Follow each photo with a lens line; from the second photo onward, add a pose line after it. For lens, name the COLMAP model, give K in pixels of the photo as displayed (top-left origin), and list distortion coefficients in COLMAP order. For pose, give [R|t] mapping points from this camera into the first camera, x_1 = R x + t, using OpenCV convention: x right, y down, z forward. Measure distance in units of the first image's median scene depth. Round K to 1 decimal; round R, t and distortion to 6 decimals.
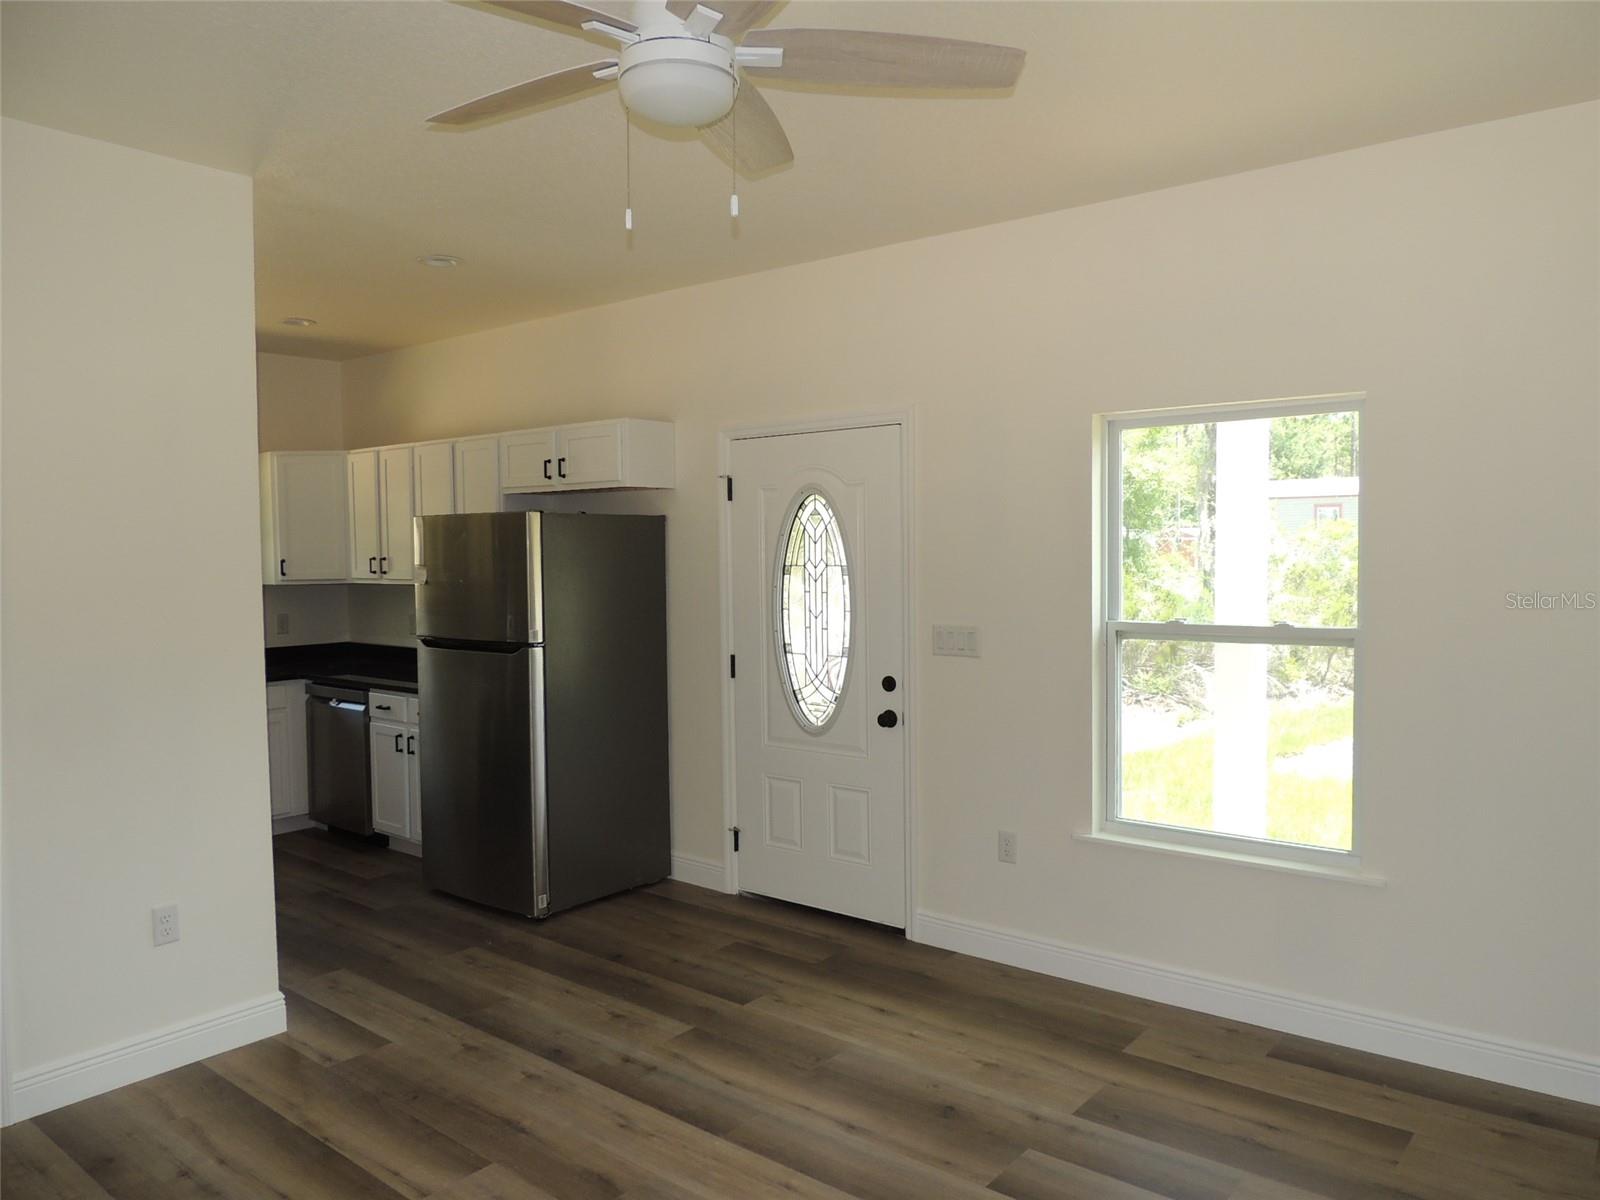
lens RADIAL K [[1138.5, 0, 800.0], [0, 1138.5, 600.0], [0, 0, 1]] dist [-0.025013, 0.008312]
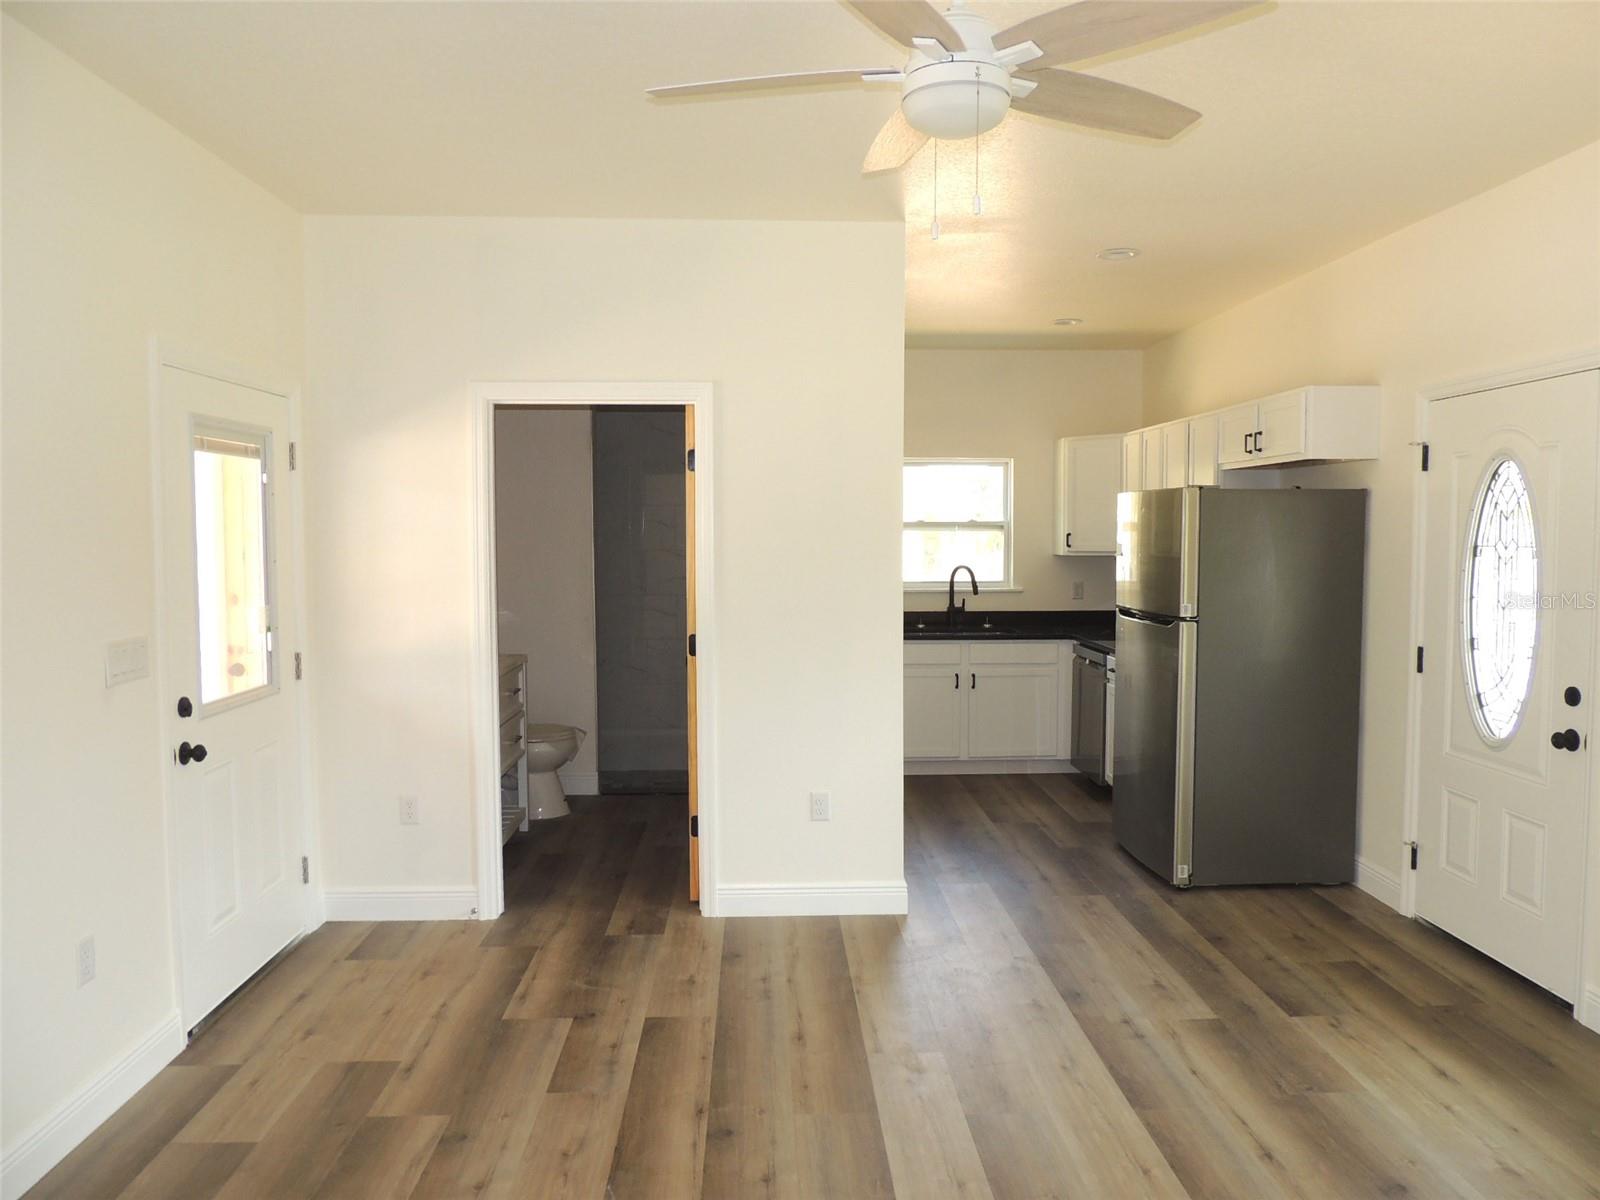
lens RADIAL K [[1128.7, 0, 800.0], [0, 1128.7, 600.0], [0, 0, 1]] dist [-0.042101, 0.003317]
pose [[0.659123, 0.054597, -0.750050, 0.283282], [-0.039709, 0.998497, 0.037786, -0.001419], [0.750986, 0.004878, 0.660300, 0.077797]]
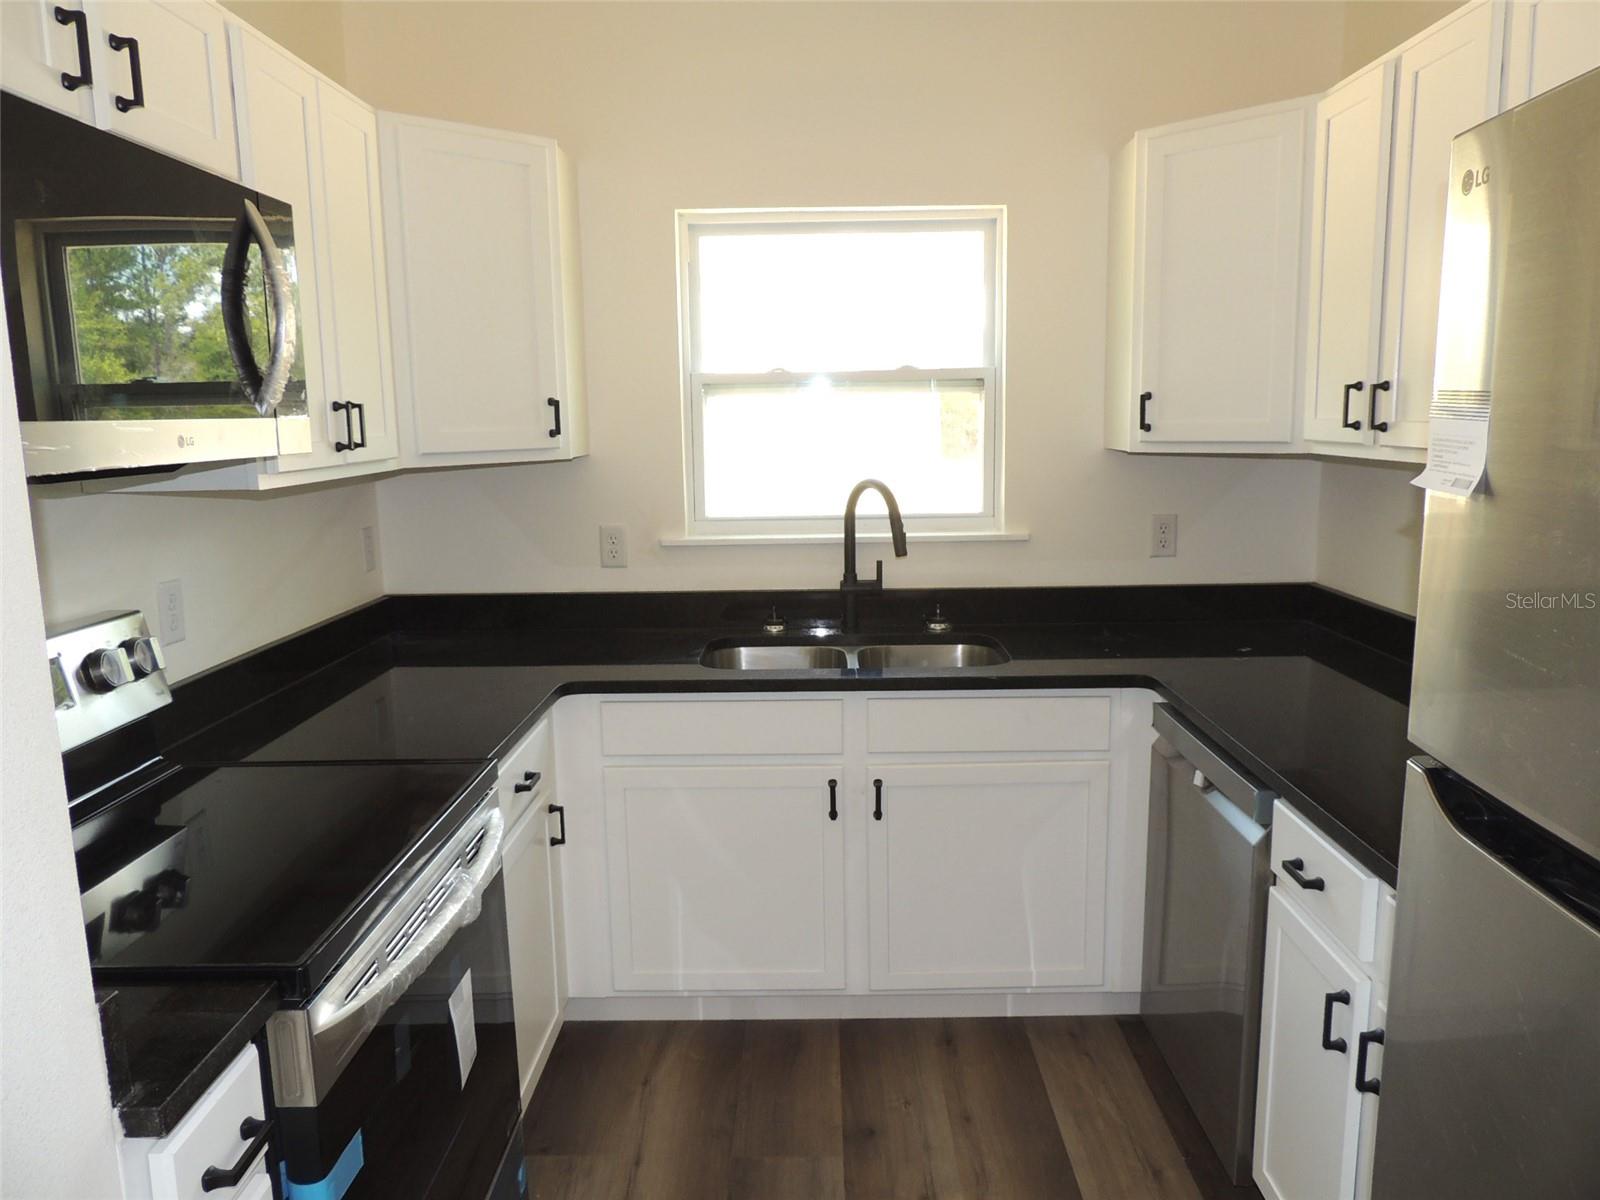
lens RADIAL K [[1138.5, 0, 800.0], [0, 1138.5, 600.0], [0, 0, 1]] dist [-0.025013, 0.008312]
pose [[0.625296, 0.128257, -0.769776, -0.270296], [-0.030121, 0.989634, 0.140421, -0.019735], [0.779806, -0.064618, 0.622678, 0.843354]]
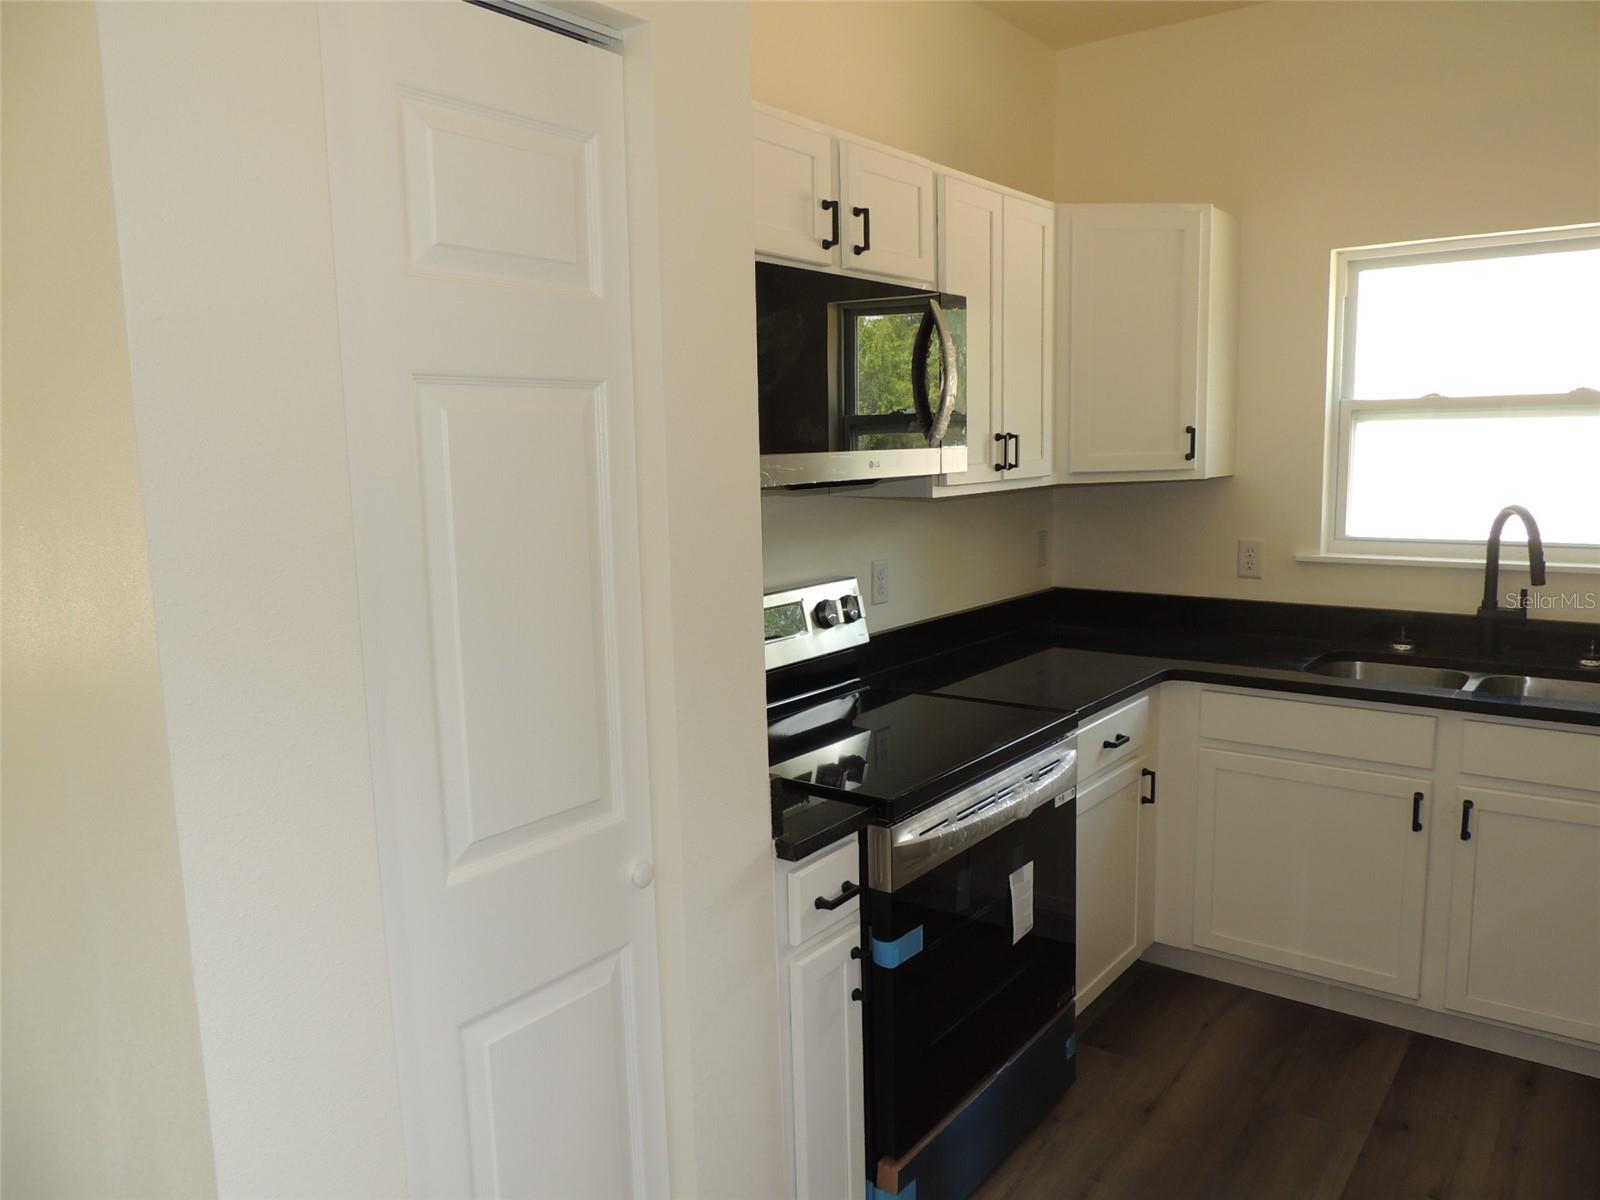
lens RADIAL K [[1153.3, 0, 806.3], [0, 1153.3, 583.1], [0, 0, 1]] dist [-0.050236, 0.000696]
pose [[0.032247, 0.134254, -0.990422, -0.136781], [-0.027047, 0.990692, 0.133410, -0.028597], [0.999114, 0.022485, 0.035578, 0.862690]]
